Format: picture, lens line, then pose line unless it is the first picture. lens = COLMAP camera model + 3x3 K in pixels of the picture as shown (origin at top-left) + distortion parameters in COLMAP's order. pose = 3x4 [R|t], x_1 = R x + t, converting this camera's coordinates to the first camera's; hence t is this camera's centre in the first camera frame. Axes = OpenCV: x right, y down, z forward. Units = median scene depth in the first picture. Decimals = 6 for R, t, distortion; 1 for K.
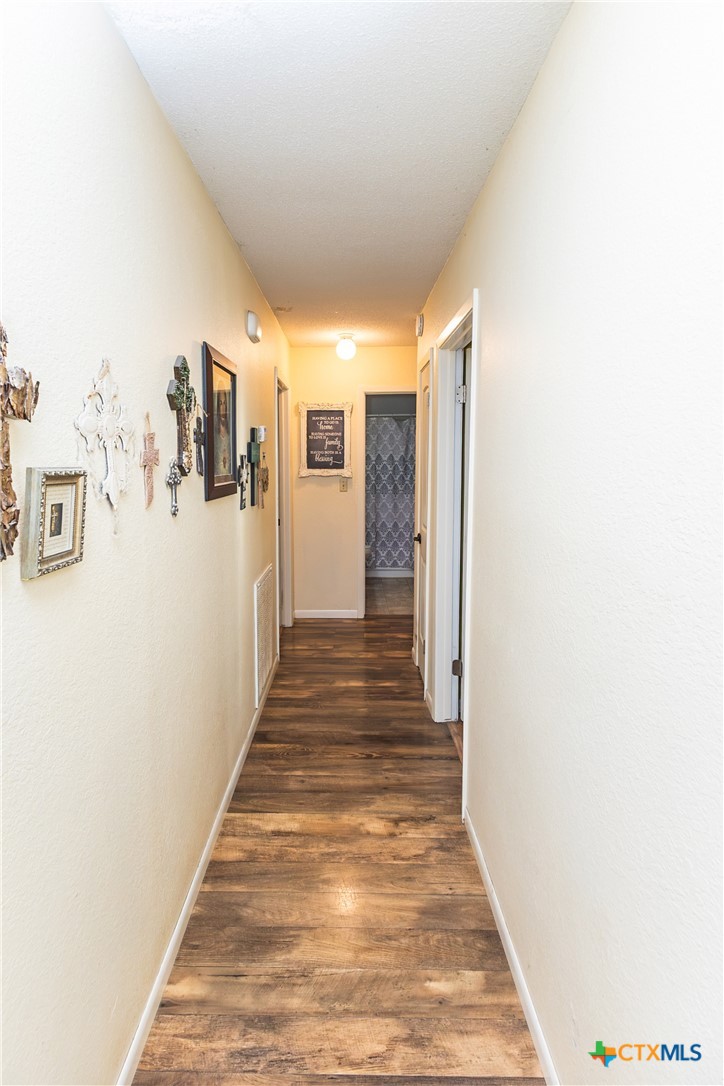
lens RADIAL K [[515.7, 0, 358.7], [0, 515.7, 542.9], [0, 0, 1]] dist [0.016334, -0.001328]
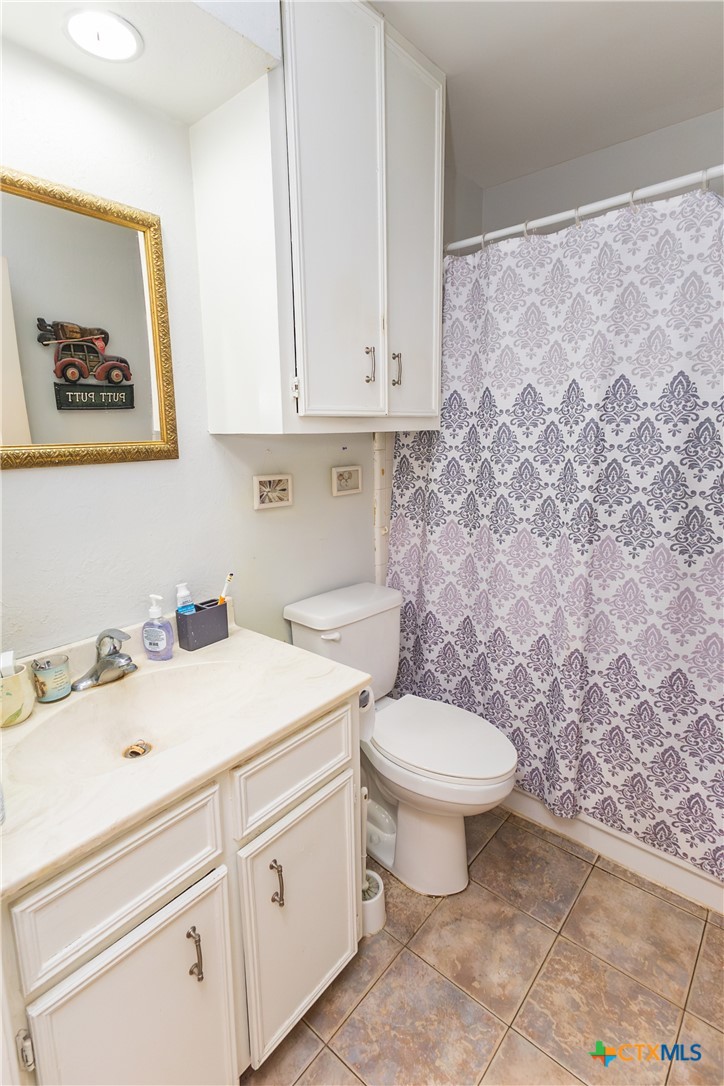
lens RADIAL K [[515.7, 0, 360.5], [0, 515.7, 540.9], [0, 0, 1]] dist [0.016334, -0.001328]
pose [[0.735370, 0.113442, -0.668103, 0.114862], [-0.082340, 0.993542, 0.078070, -0.105055], [0.672644, -0.002399, 0.739962, 0.732708]]
